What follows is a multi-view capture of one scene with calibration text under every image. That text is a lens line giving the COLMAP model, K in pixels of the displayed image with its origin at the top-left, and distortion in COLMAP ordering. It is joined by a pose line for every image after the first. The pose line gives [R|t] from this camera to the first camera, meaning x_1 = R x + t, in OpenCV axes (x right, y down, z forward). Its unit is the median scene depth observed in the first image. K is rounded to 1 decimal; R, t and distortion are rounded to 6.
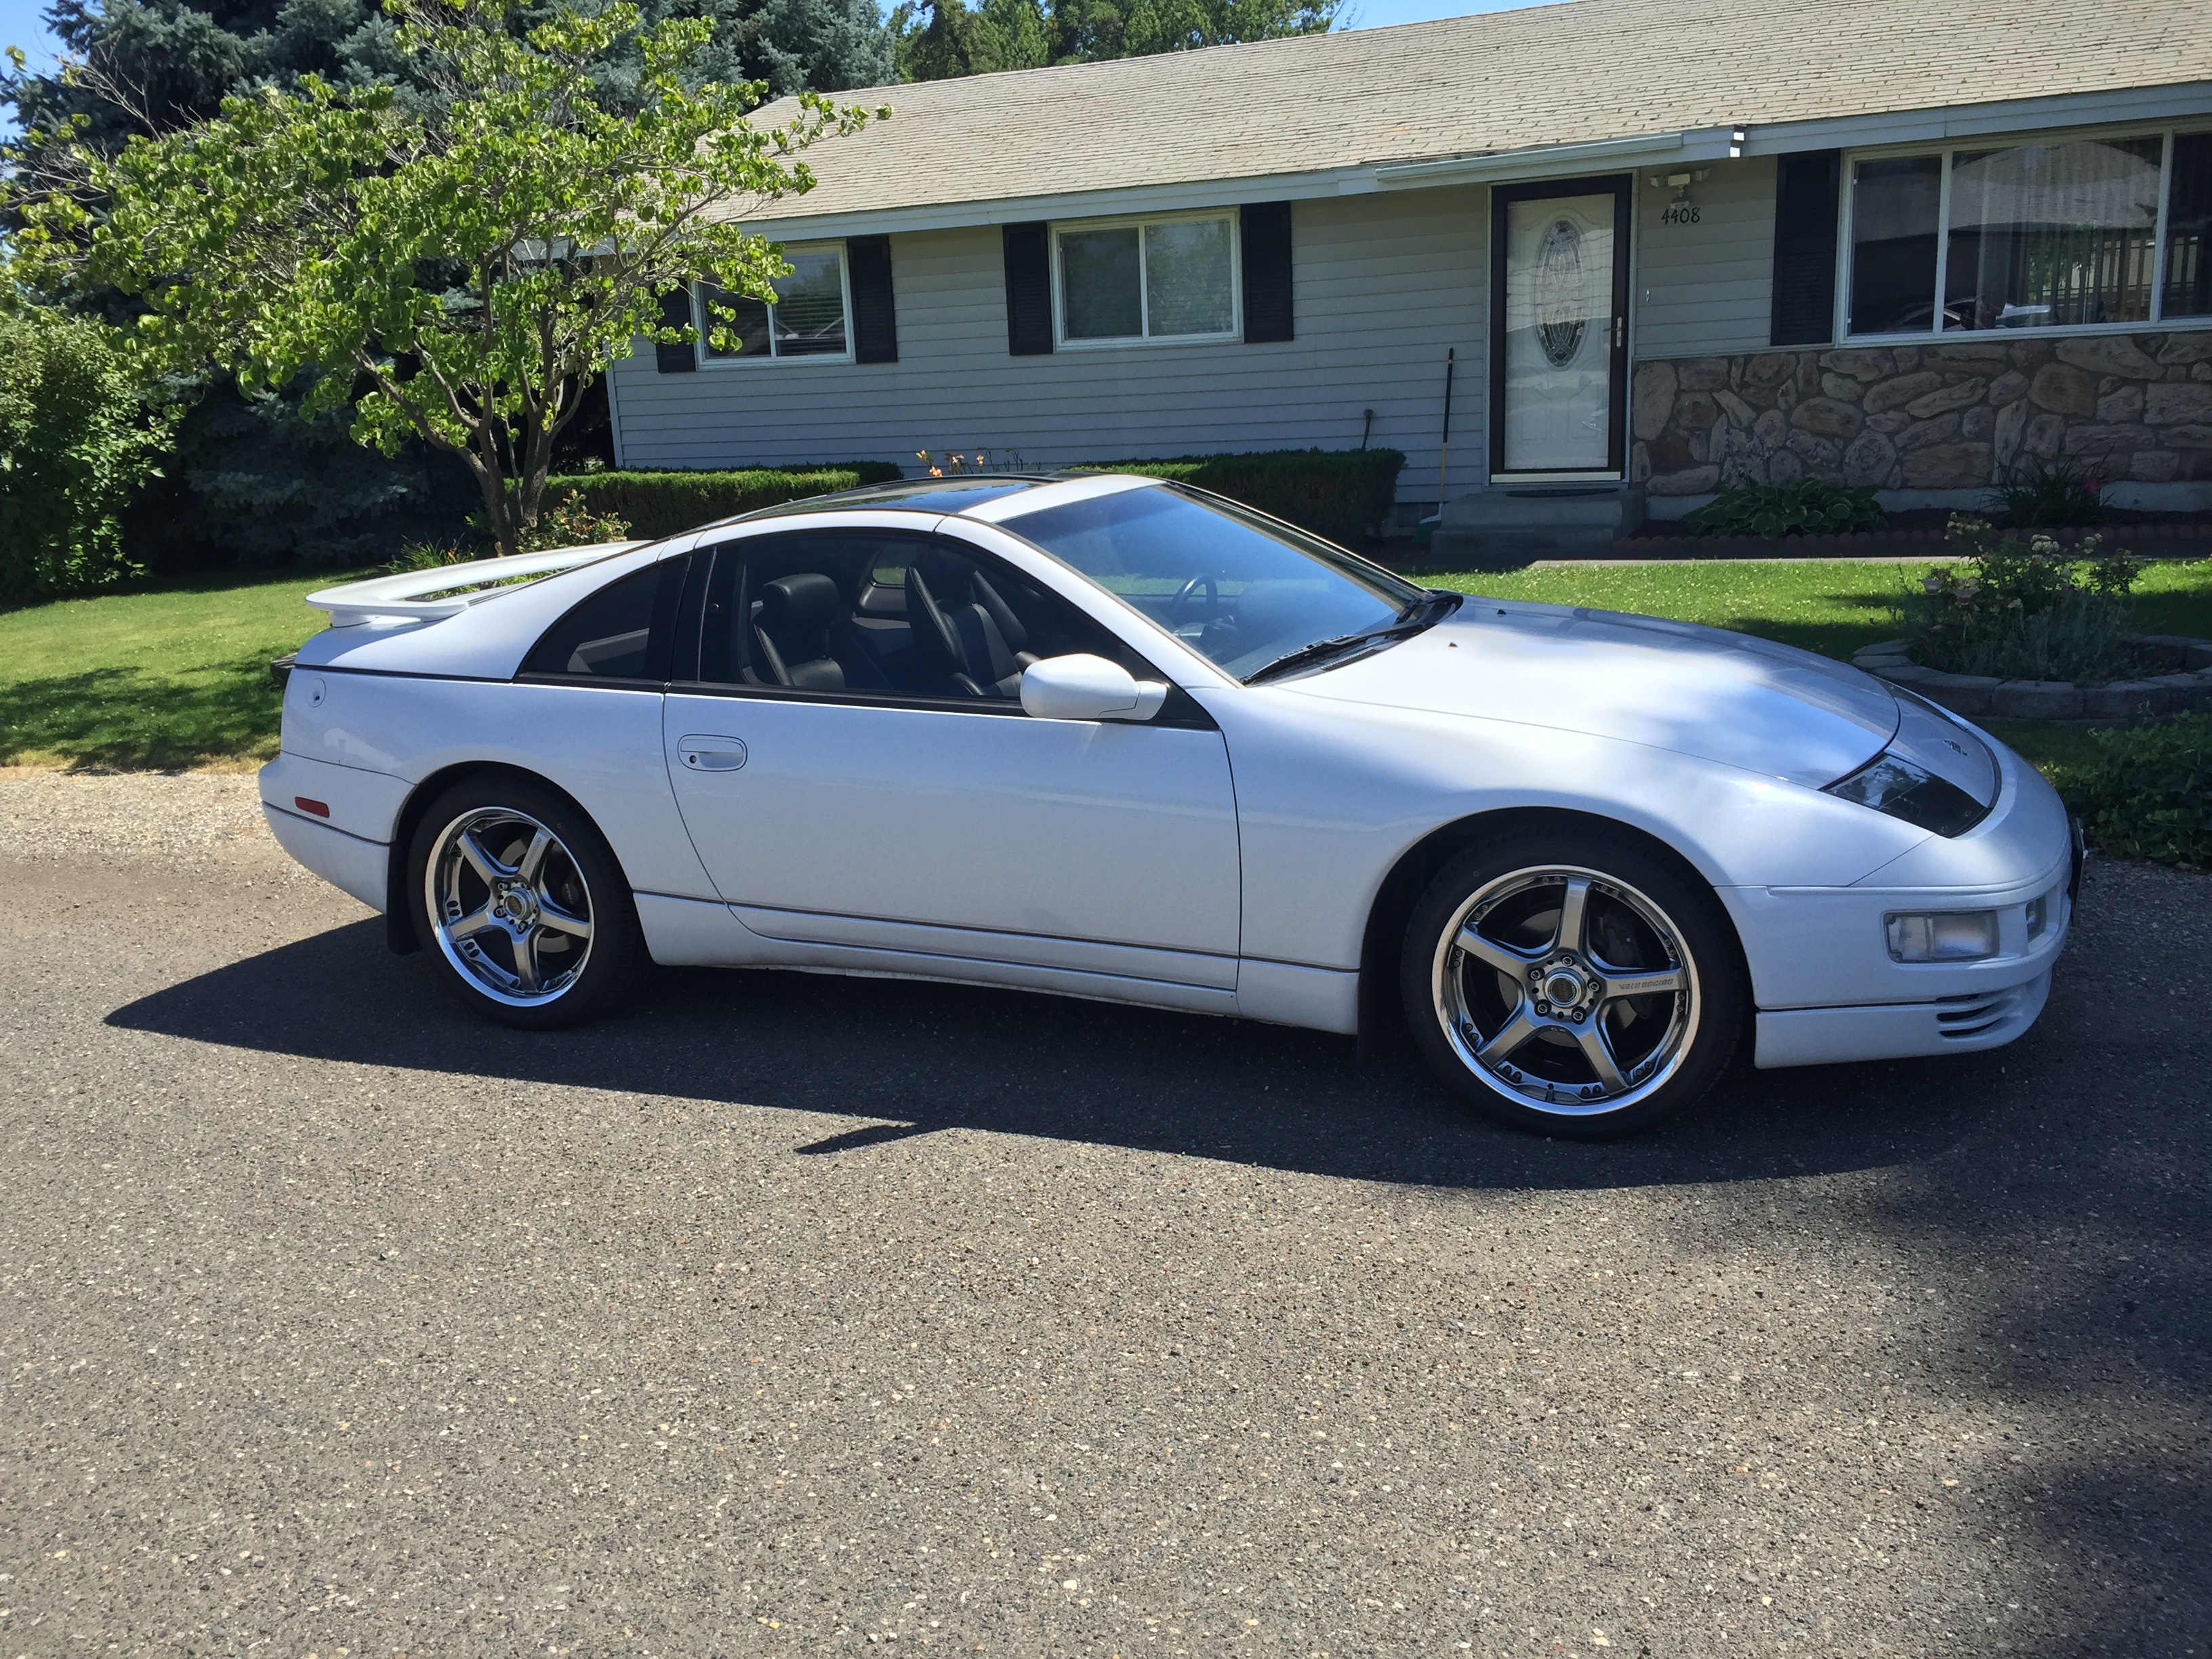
lens RADIAL K [[1930.2, 0, 1106.0], [0, 1930.2, 829.5], [0, 0, 1]] dist [0.100652, -0.133722]
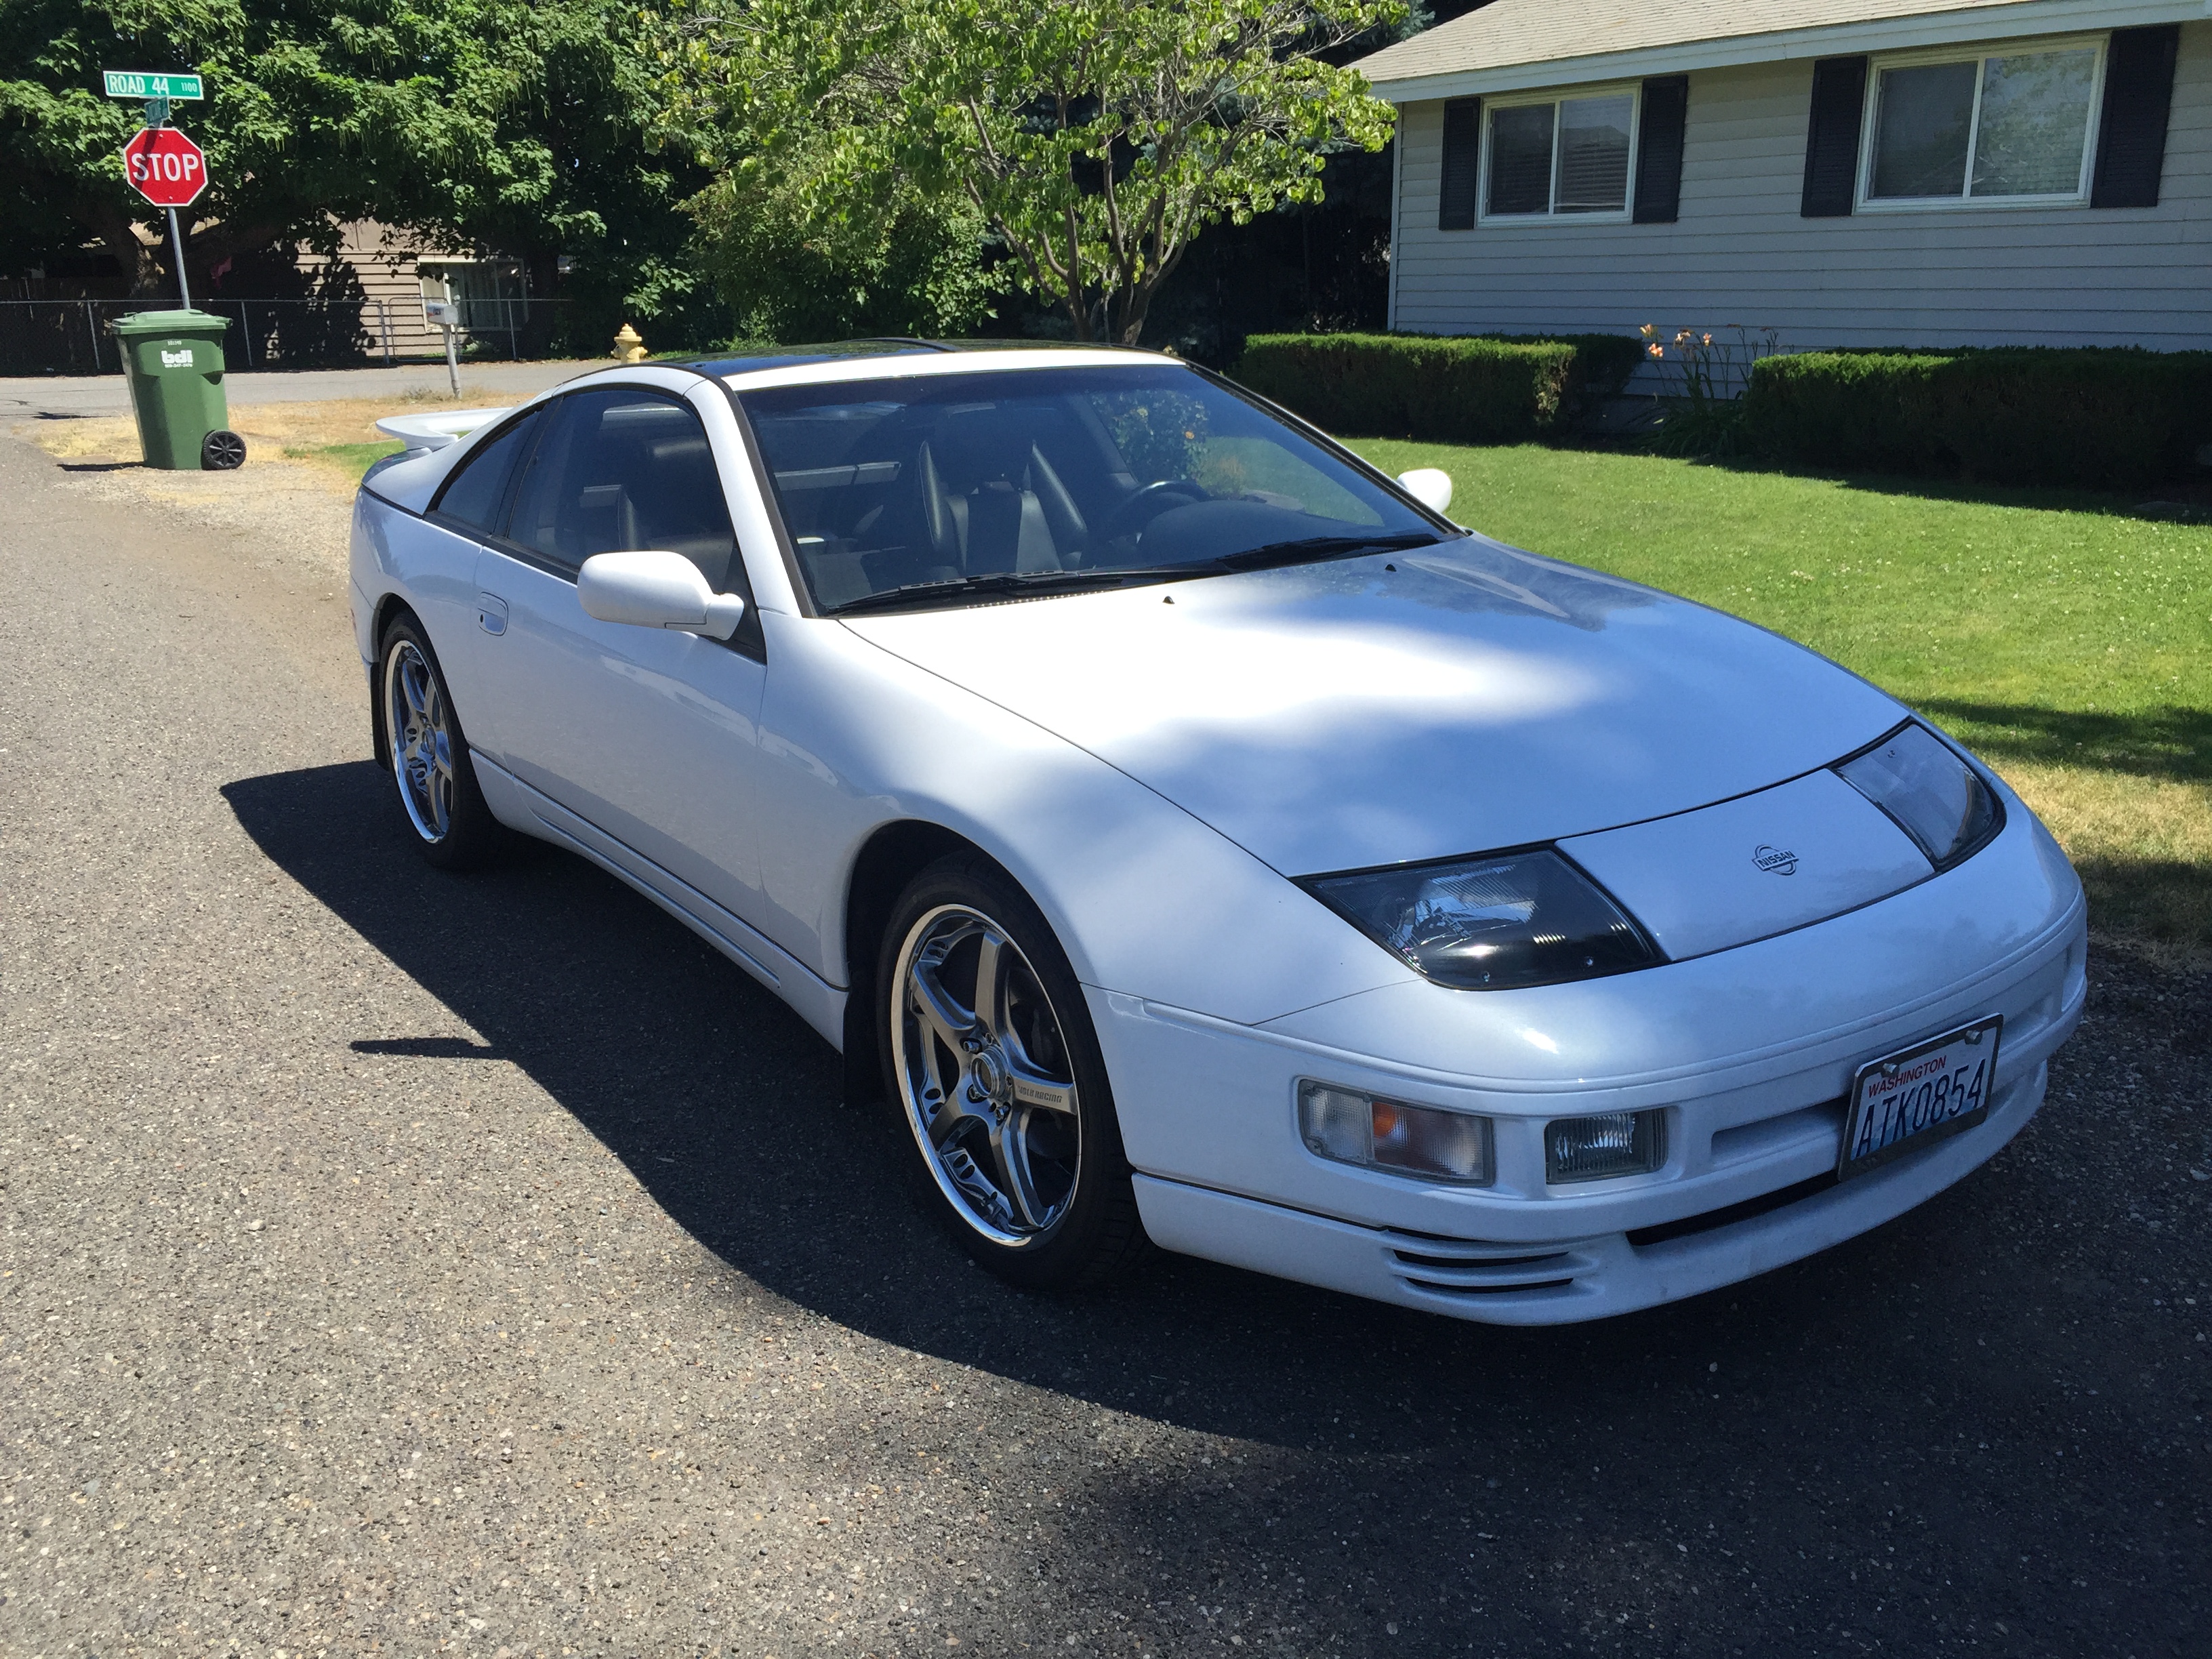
lens RADIAL K [[1930.2, 0, 1106.0], [0, 1930.2, 829.5], [0, 0, 1]] dist [0.100652, -0.133722]
pose [[0.849172, 0.184815, -0.494722, 0.191275], [-0.152074, 0.982661, 0.106067, -0.029315], [0.505747, -0.014835, 0.862554, 0.117340]]
